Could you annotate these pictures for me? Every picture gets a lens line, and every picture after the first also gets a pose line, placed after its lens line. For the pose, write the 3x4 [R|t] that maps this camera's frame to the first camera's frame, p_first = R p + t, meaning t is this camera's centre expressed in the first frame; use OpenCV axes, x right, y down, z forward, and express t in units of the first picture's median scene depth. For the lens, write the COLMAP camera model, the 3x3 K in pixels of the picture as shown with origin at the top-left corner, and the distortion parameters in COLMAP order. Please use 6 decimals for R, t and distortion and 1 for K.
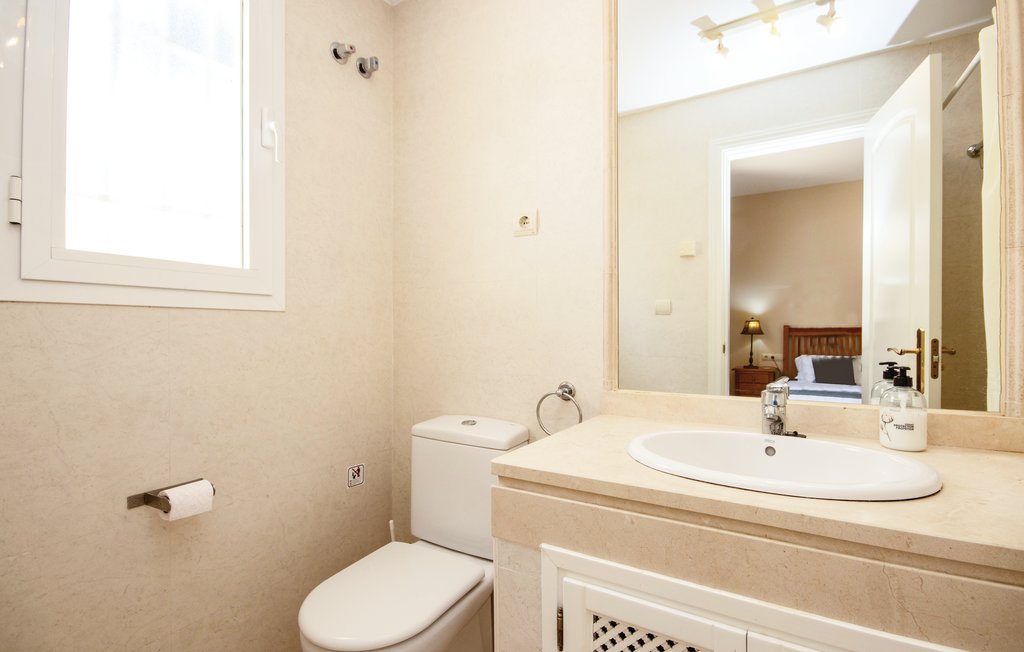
lens RADIAL K [[455.0, 0, 512.0], [0, 455.0, 326.0], [0, 0, 1]] dist [-0.000339, -0.000032]
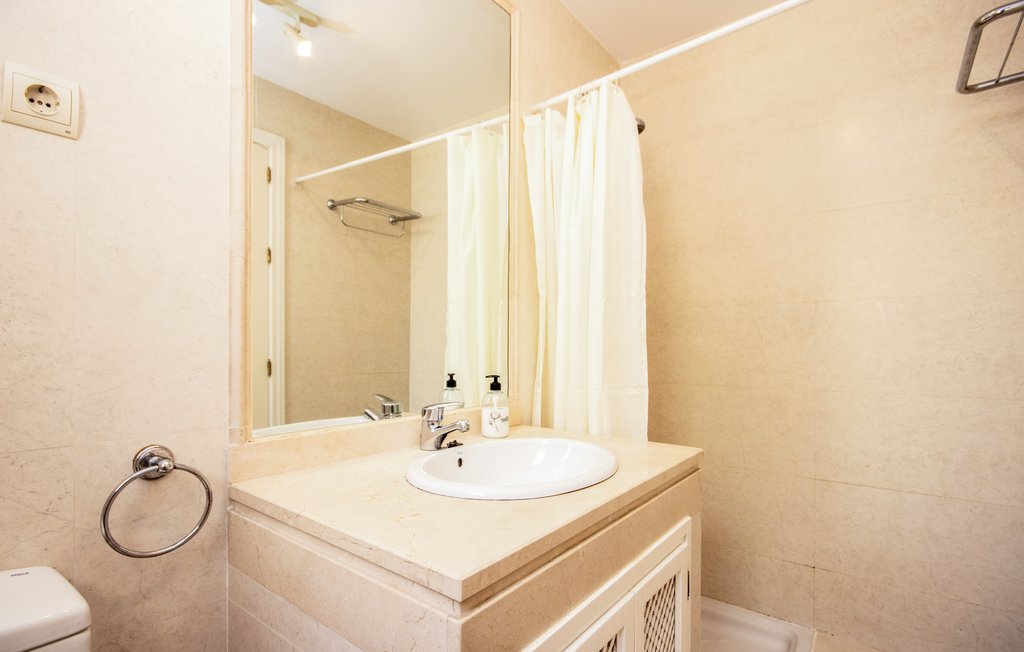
lens RADIAL K [[476.5, 0, 511.4], [0, 476.5, 353.1], [0, 0, 1]] dist [-0.000497, -0.000085]
pose [[0.157047, -0.008288, 0.987556, -0.537409], [-0.013040, 0.999860, 0.010464, 0.005728], [-0.987505, -0.014521, 0.156917, 0.735756]]
